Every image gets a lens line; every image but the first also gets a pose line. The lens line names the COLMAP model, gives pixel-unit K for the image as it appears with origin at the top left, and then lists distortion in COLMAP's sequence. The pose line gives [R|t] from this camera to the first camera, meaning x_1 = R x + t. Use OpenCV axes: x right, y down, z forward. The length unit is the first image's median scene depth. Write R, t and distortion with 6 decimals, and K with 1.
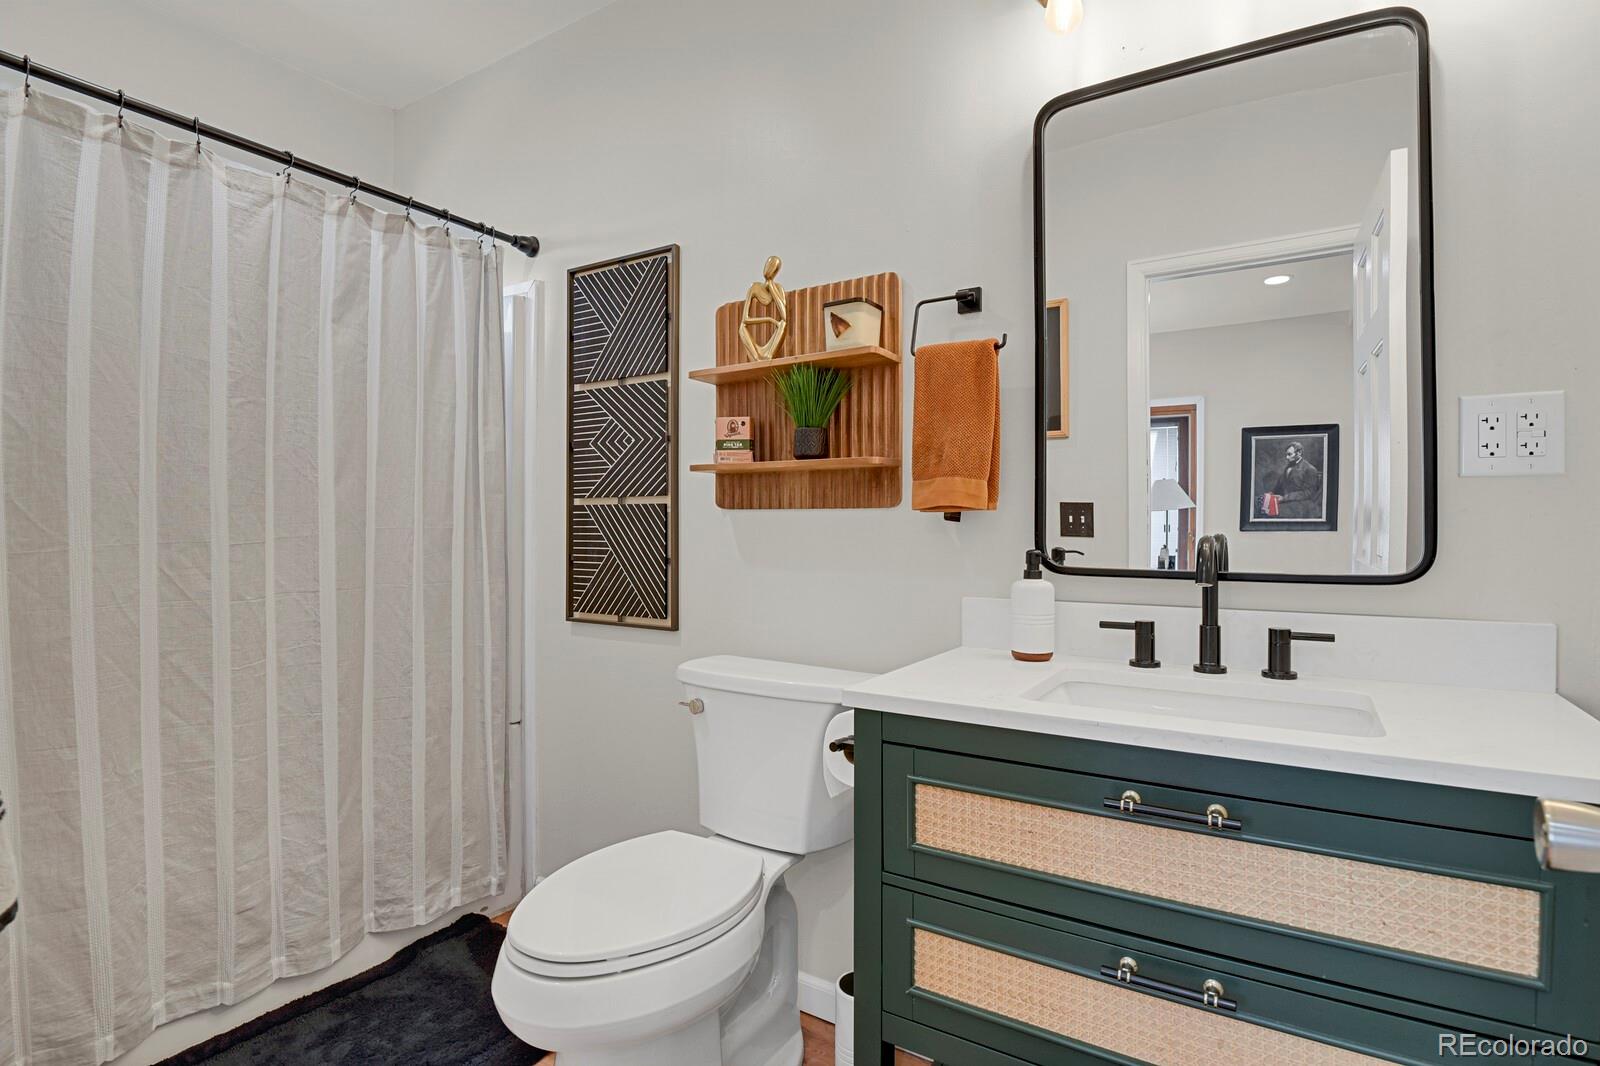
lens RADIAL K [[795.8, 0, 806.7], [0, 795.8, 532.7], [0, 0, 1]] dist [-0.018489, -0.007405]
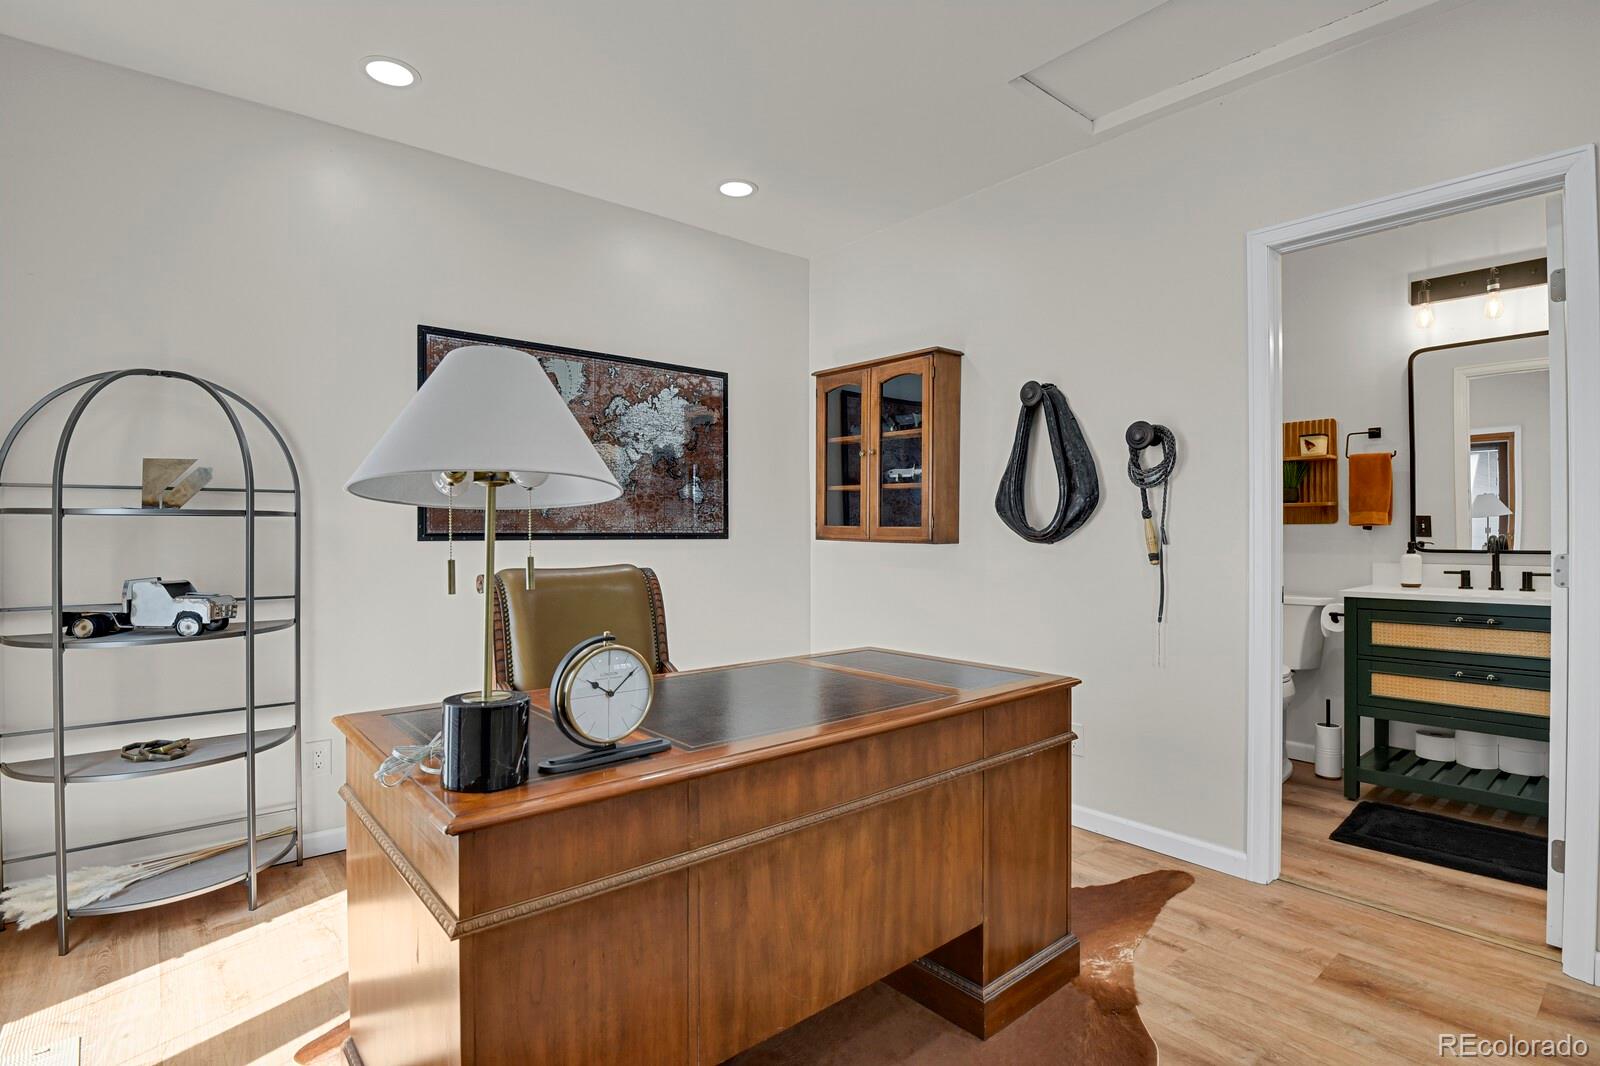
lens RADIAL K [[780.7, 0, 809.1], [0, 780.7, 532.0], [0, 0, 1]] dist [-0.020717, -0.006688]
pose [[0.952219, -0.005813, -0.305360, -0.683619], [0.004016, 0.999971, -0.006511, 0.000483], [0.305388, 0.004974, 0.952215, -1.638887]]
